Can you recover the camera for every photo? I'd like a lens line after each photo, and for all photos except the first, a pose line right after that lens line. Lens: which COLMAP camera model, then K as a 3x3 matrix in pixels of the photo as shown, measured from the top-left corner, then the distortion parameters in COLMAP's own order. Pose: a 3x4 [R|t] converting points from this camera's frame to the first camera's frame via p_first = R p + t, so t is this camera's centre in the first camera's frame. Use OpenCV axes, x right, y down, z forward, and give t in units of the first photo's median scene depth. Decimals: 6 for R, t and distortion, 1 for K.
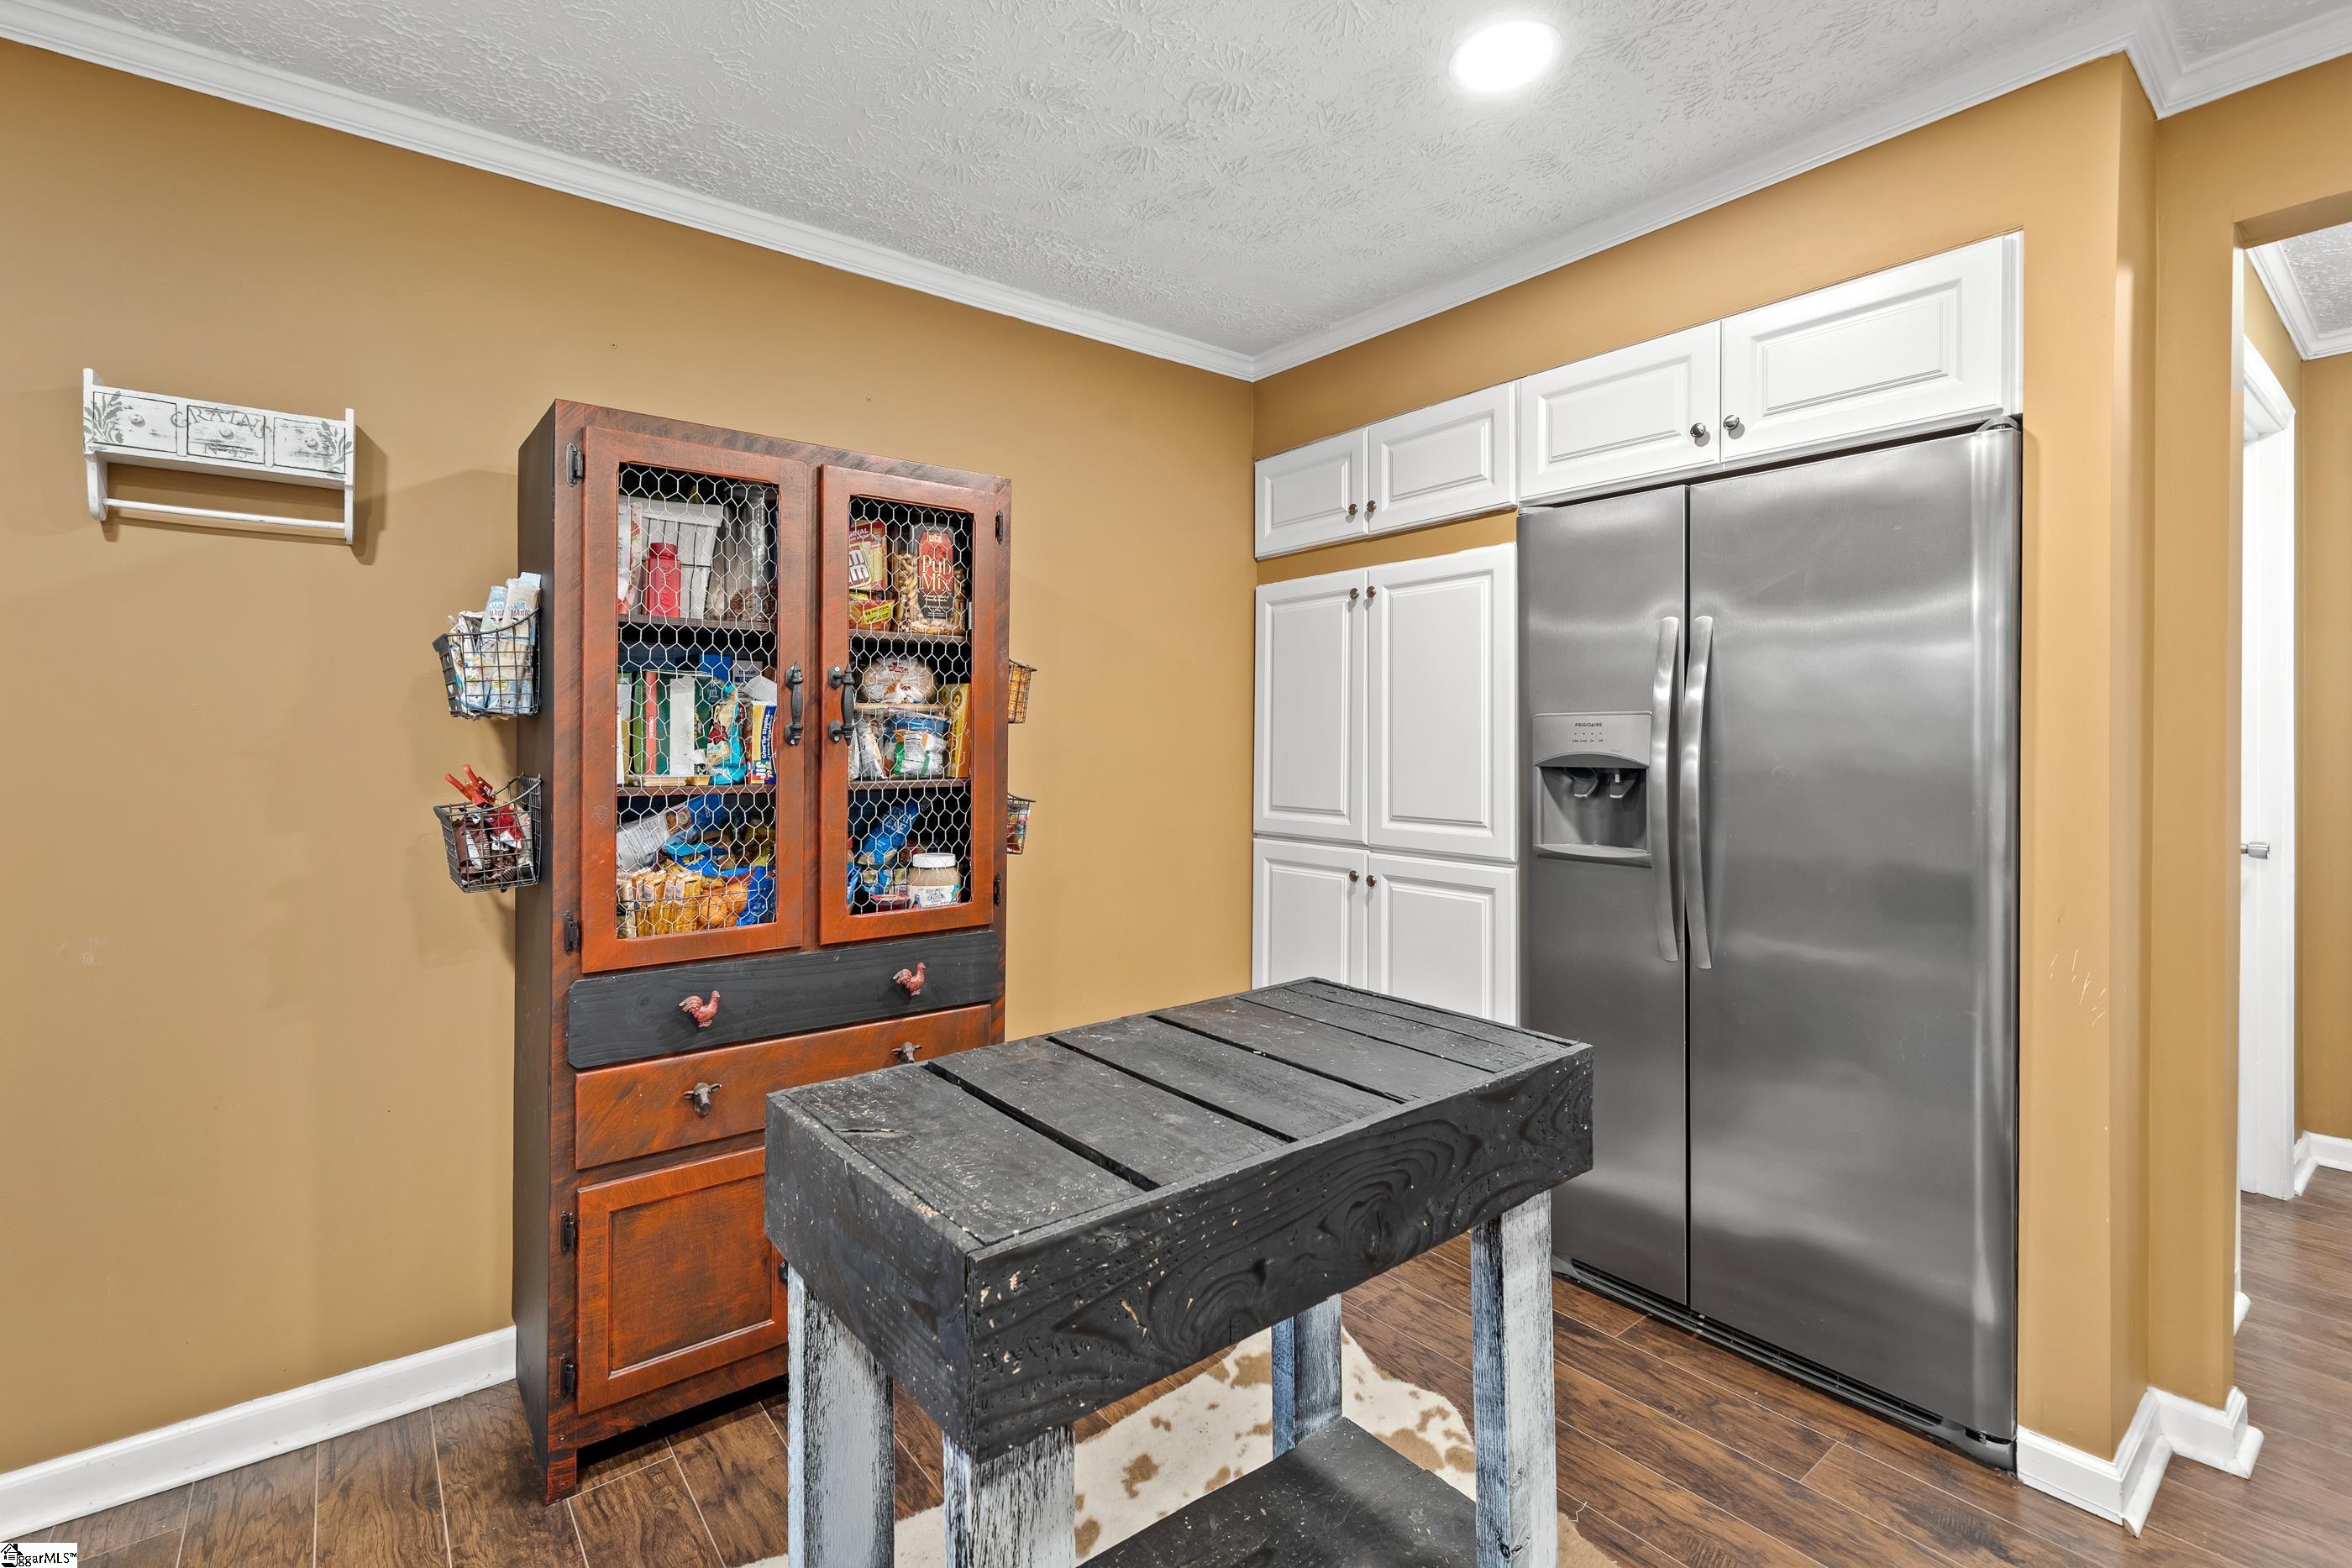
lens RADIAL K [[1059.8, 0, 1162.2], [0, 1059.8, 738.7], [0, 0, 1]] dist [-0.000506, 0.000000]
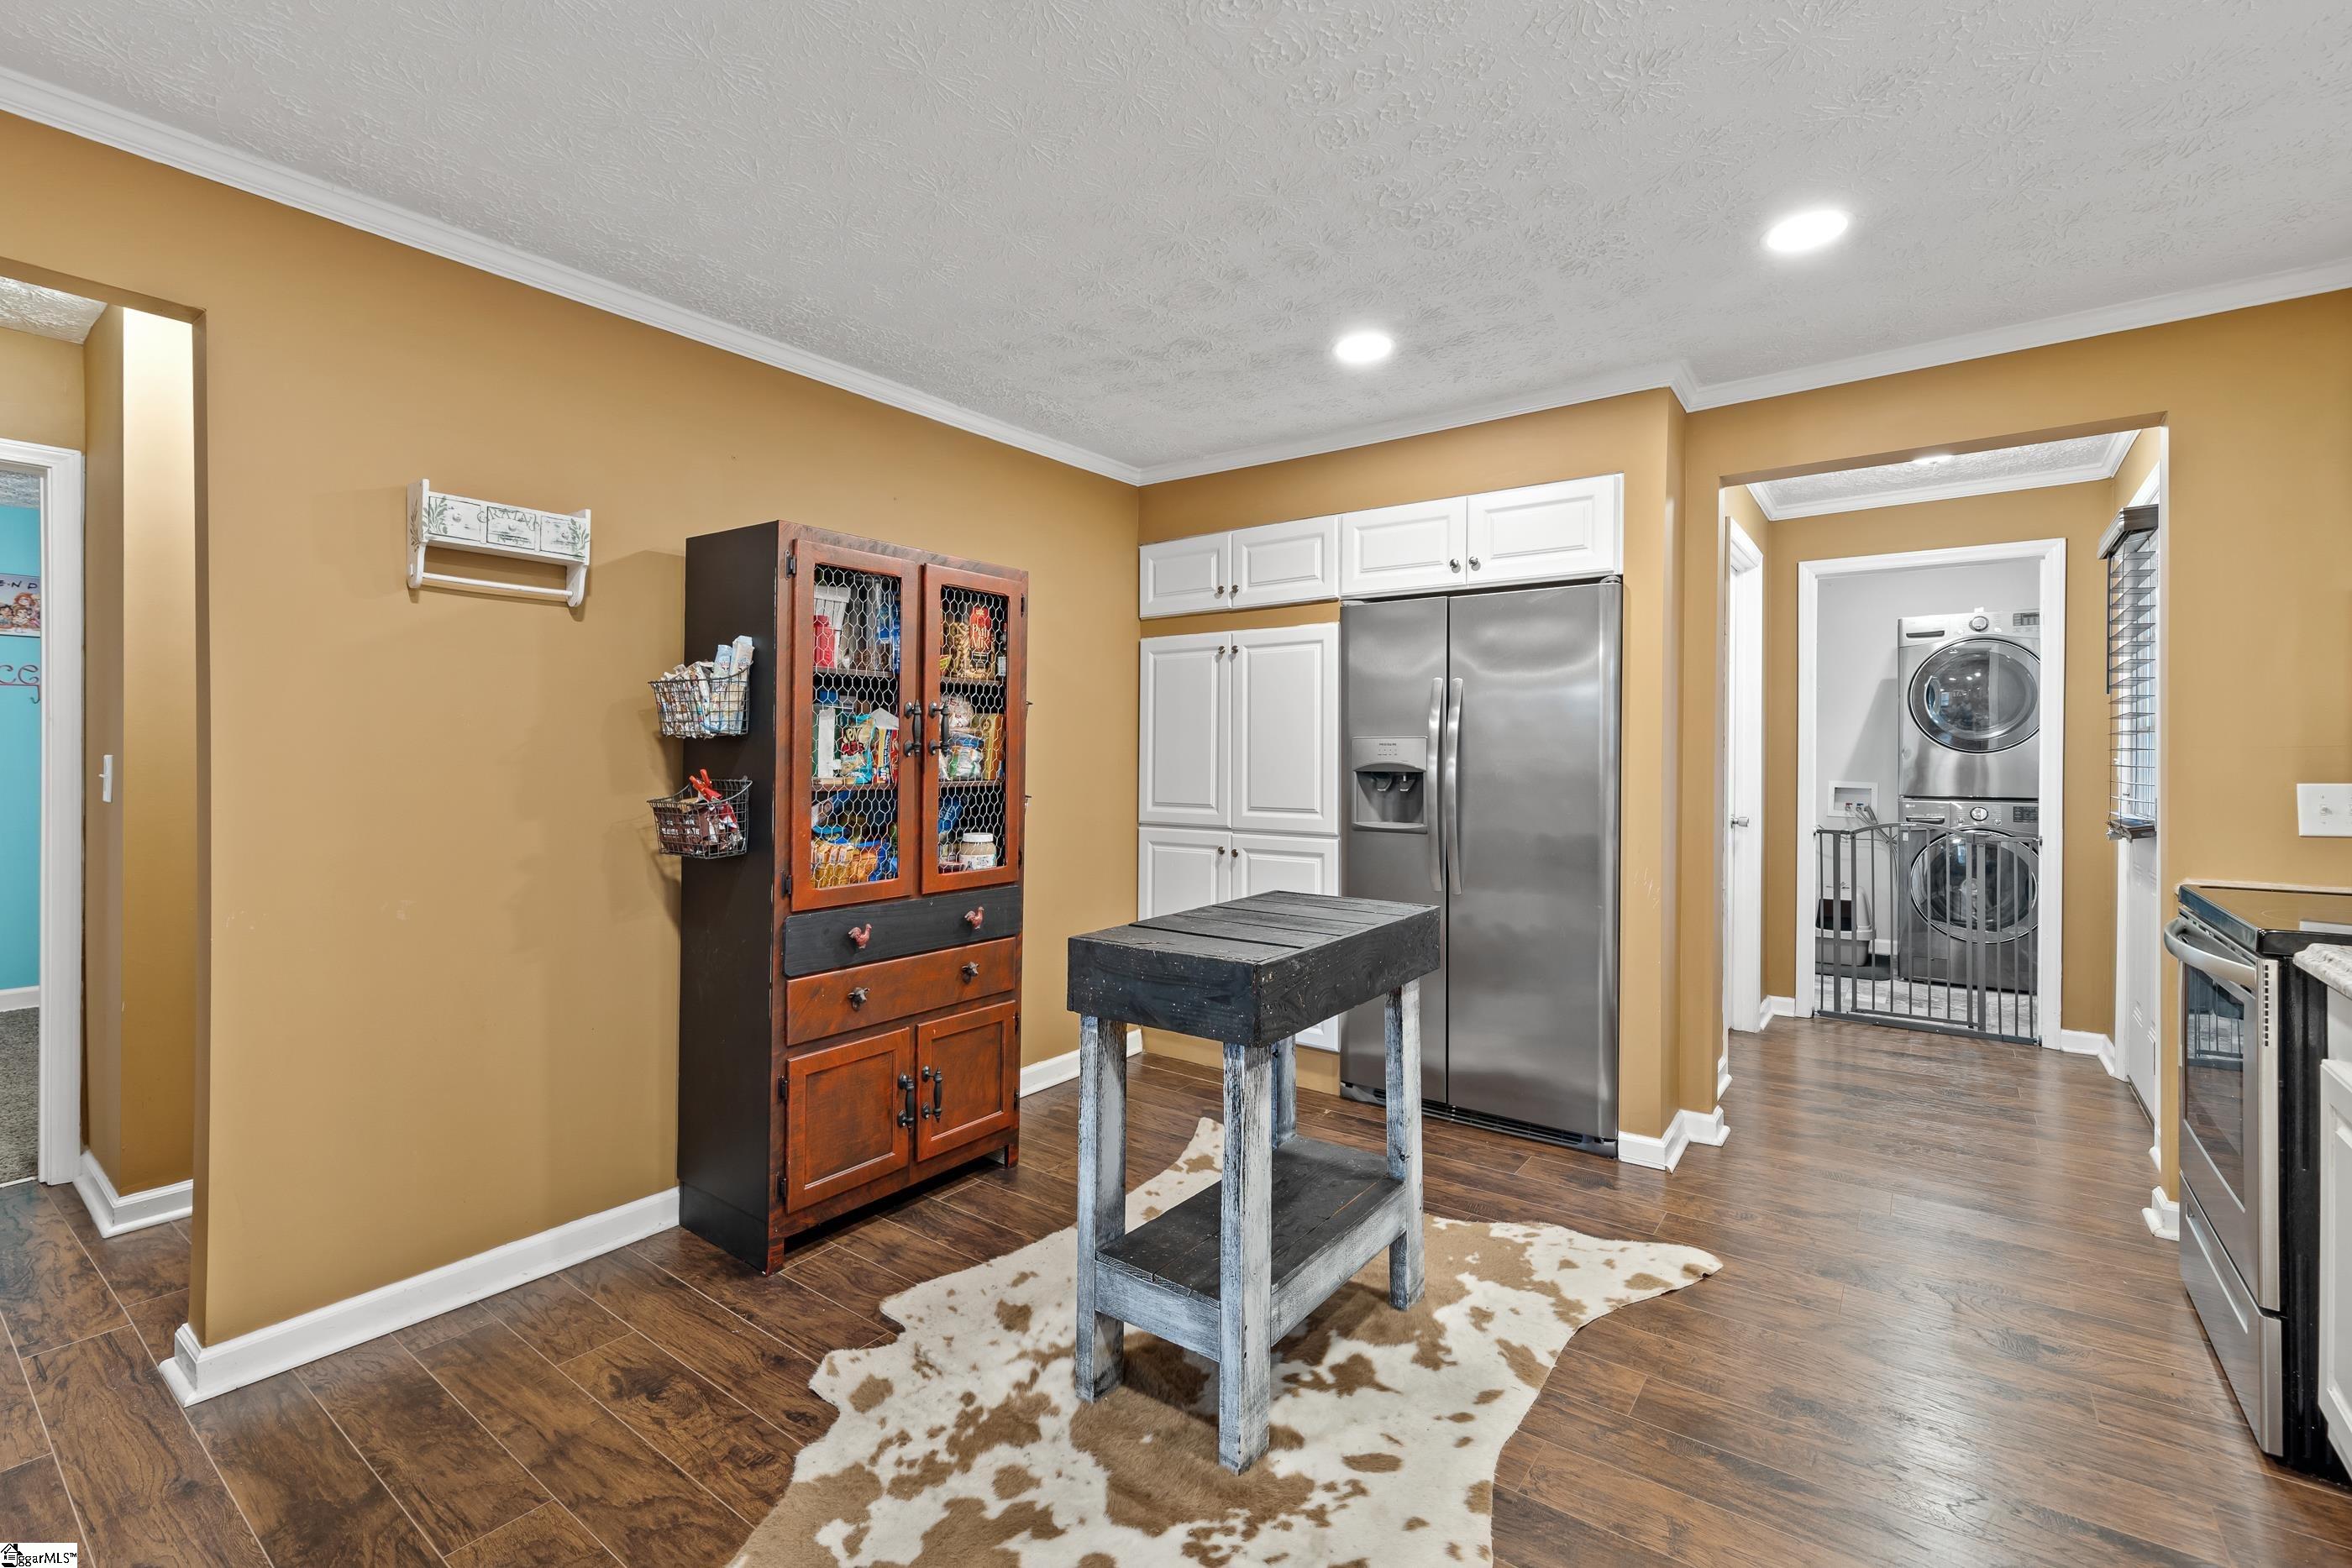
lens RADIAL K [[1040.5, 0, 1178.5], [0, 1040.5, 757.2], [0, 0, 1]] dist [0.000594, 0.000225]
pose [[0.961543, 0.001178, 0.274651, -0.351560], [-0.002280, 0.999991, 0.003694, 0.000803], [-0.274644, -0.004178, 0.961537, -0.434754]]
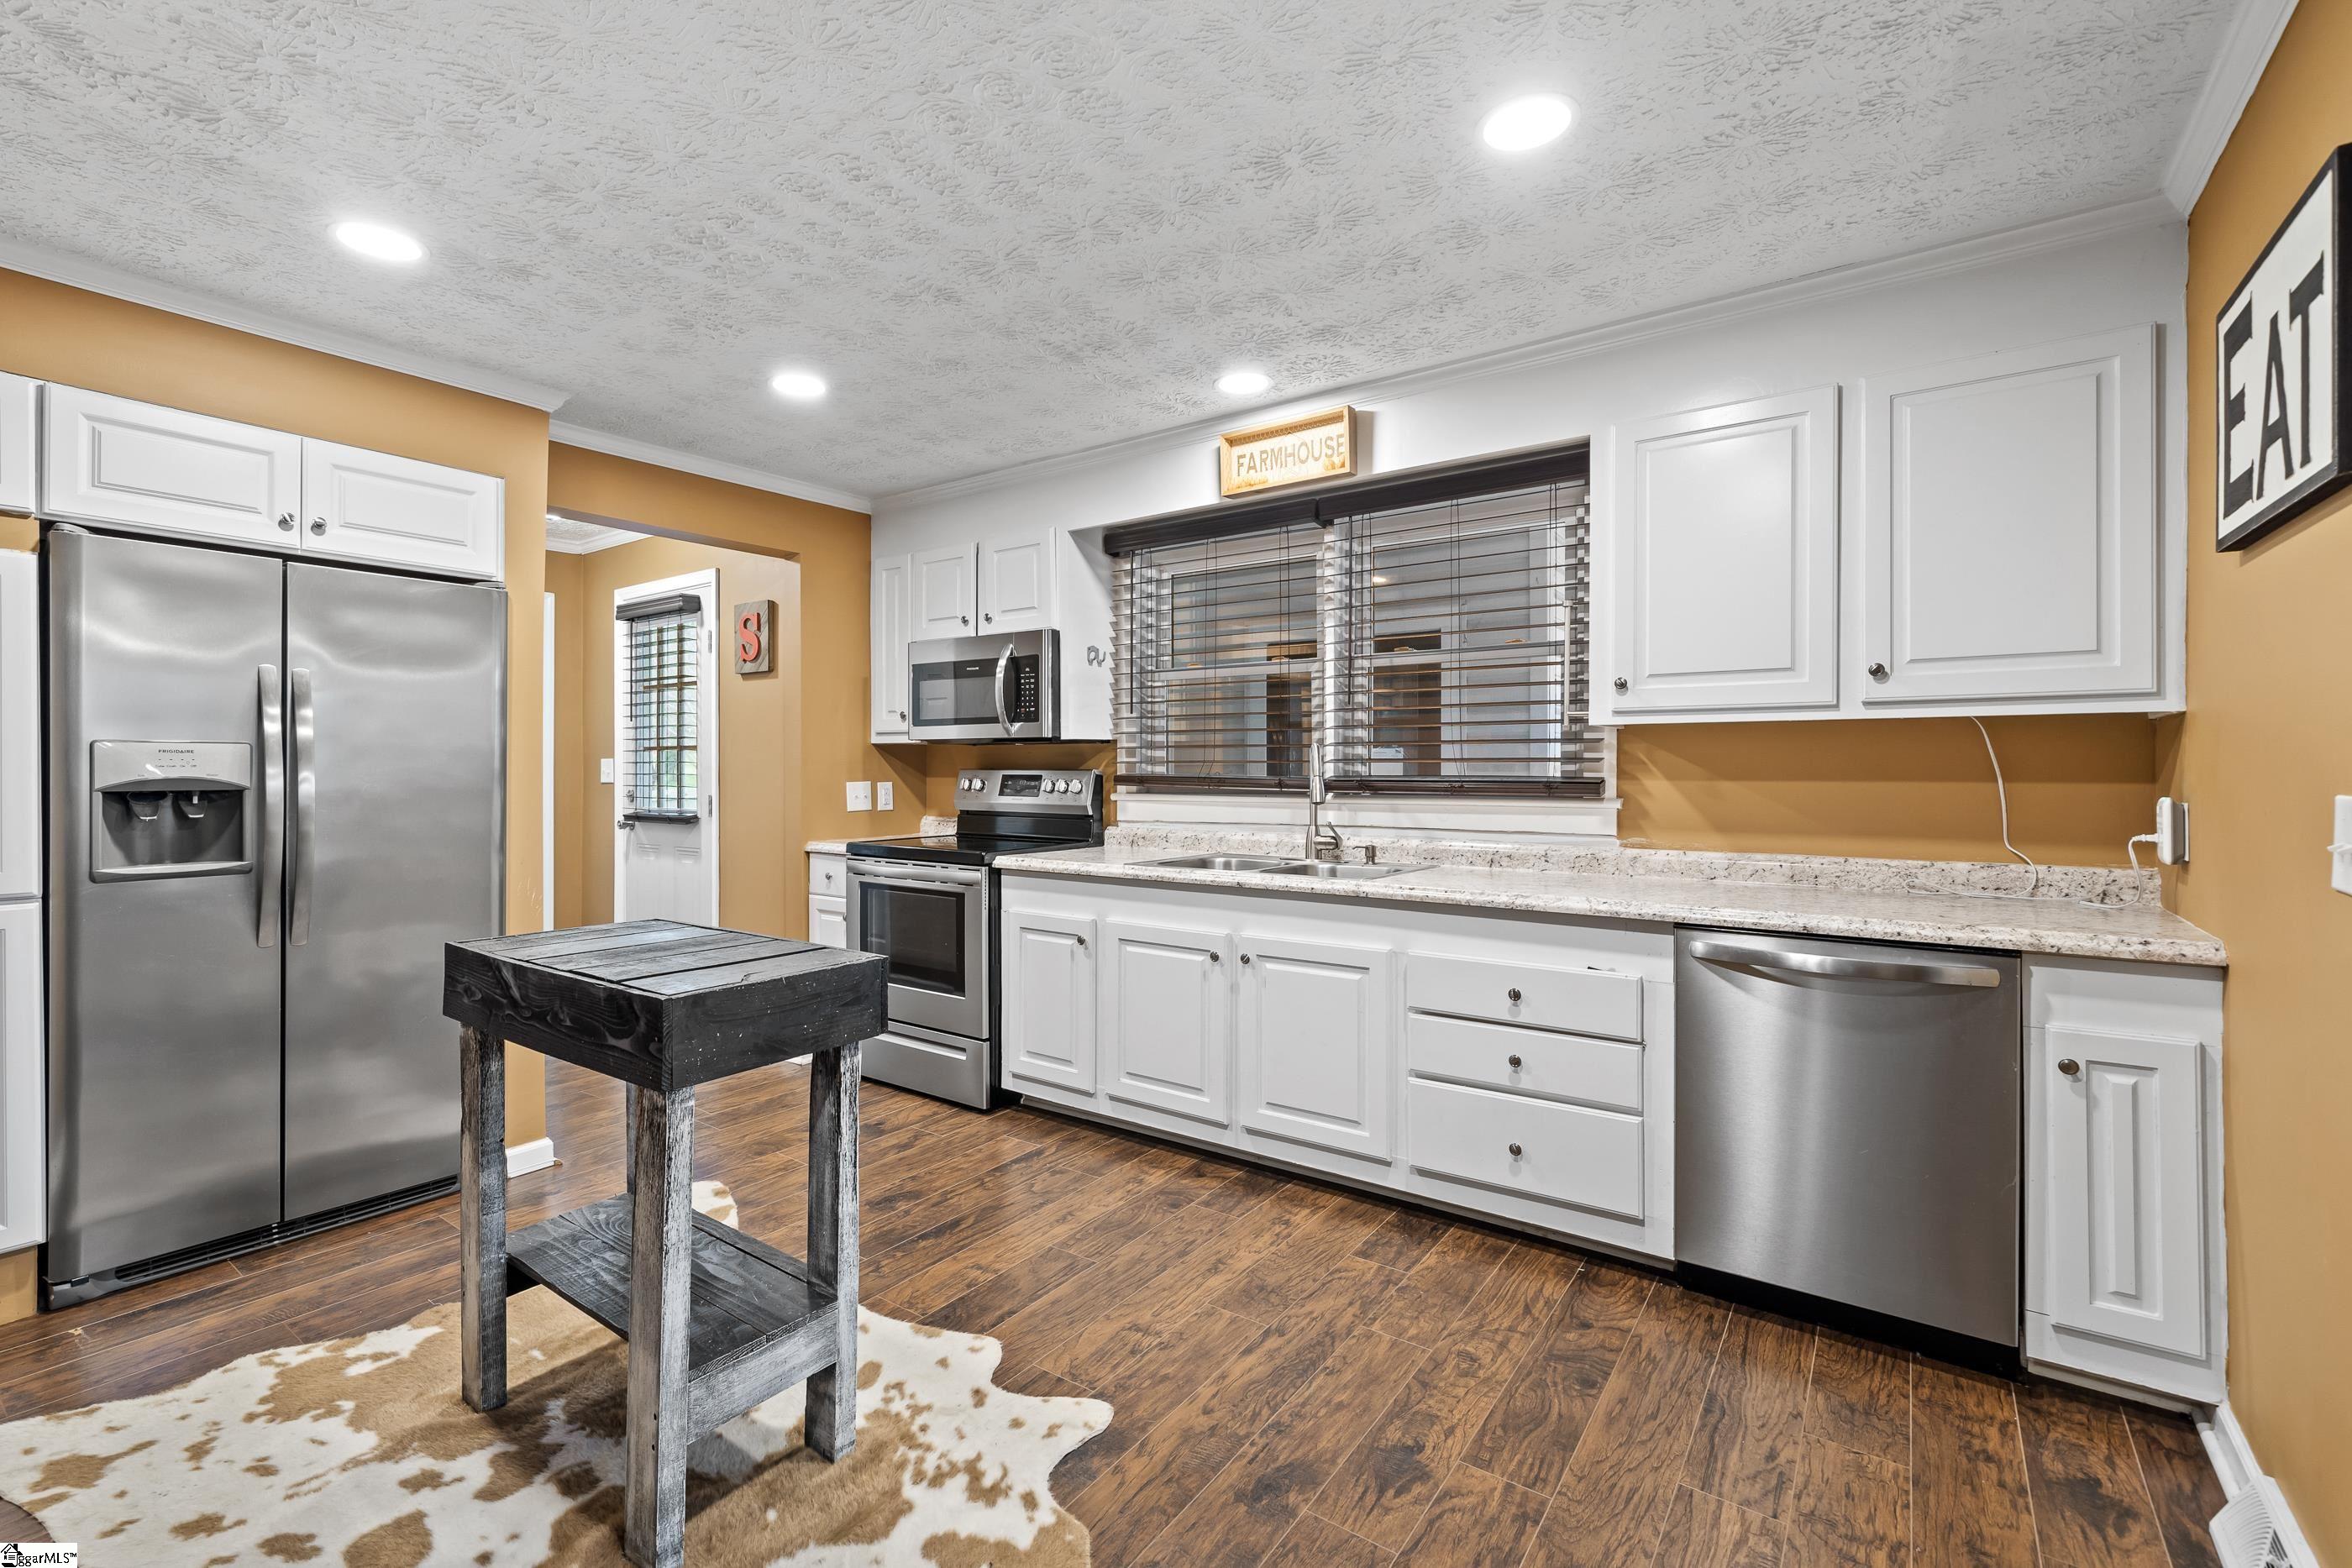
lens RADIAL K [[1007.9, 0, 1173.5], [0, 1007.9, 772.4], [0, 0, 1]] dist [0.001943, -0.000003]
pose [[-0.293762, -0.003941, 0.955870, -0.982148], [-0.002540, 0.999991, 0.003342, 0.002986], [-0.955875, -0.001447, -0.293770, 0.364674]]
